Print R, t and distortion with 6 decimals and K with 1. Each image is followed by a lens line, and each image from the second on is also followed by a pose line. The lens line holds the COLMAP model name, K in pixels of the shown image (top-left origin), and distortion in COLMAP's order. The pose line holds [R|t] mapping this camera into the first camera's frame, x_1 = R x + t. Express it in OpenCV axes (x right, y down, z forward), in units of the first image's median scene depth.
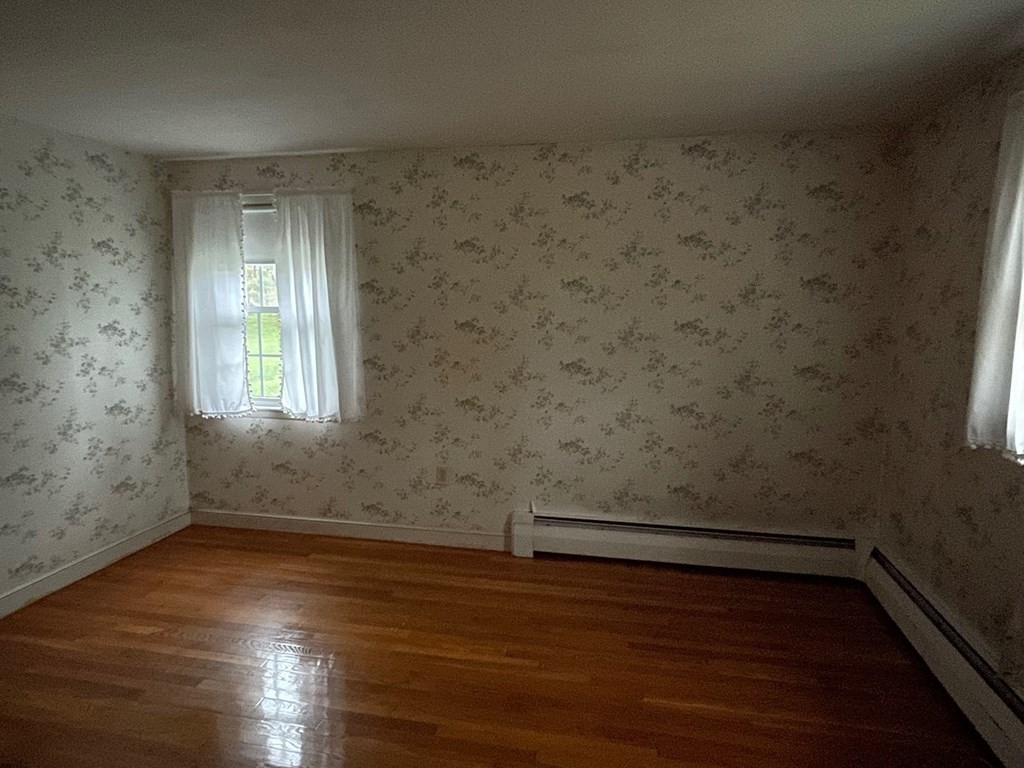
lens RADIAL K [[623.2, 0, 511.3], [0, 623.2, 382.1], [0, 0, 1]] dist [0.001482, -0.004229]
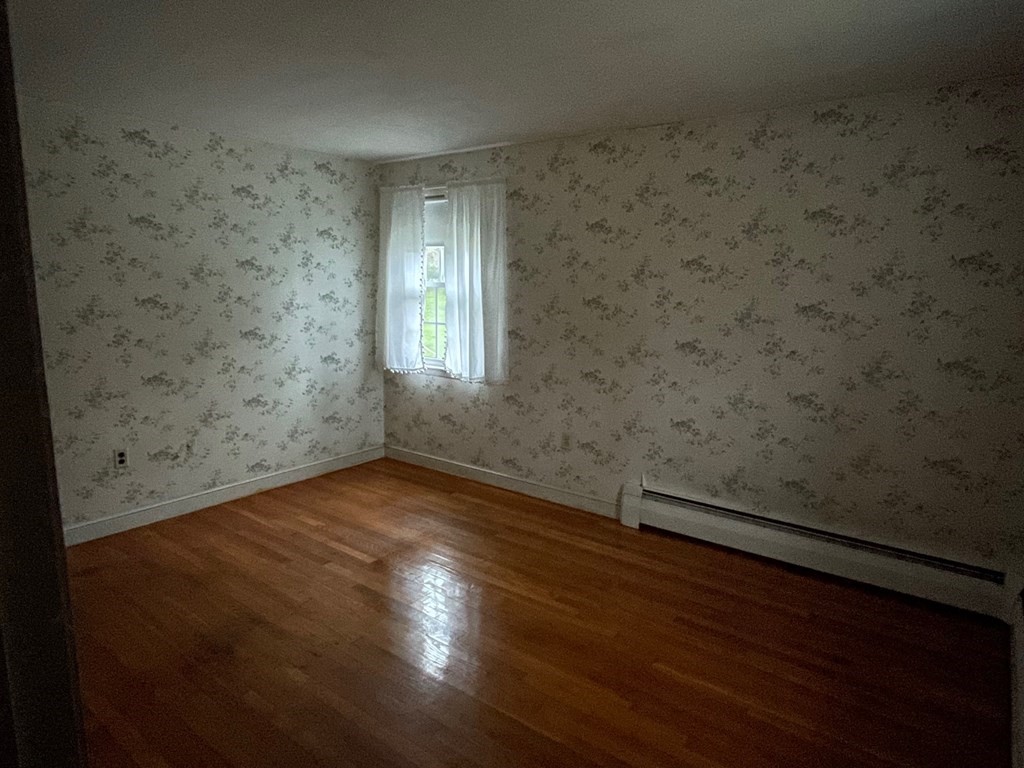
lens RADIAL K [[623.2, 0, 508.2], [0, 623.2, 382.1], [0, 0, 1]] dist [0.001482, -0.004229]
pose [[0.903600, 0.081240, -0.420604, 0.261021], [-0.068309, 0.996615, 0.045745, 0.005873], [0.422896, -0.012604, 0.906090, -0.026626]]
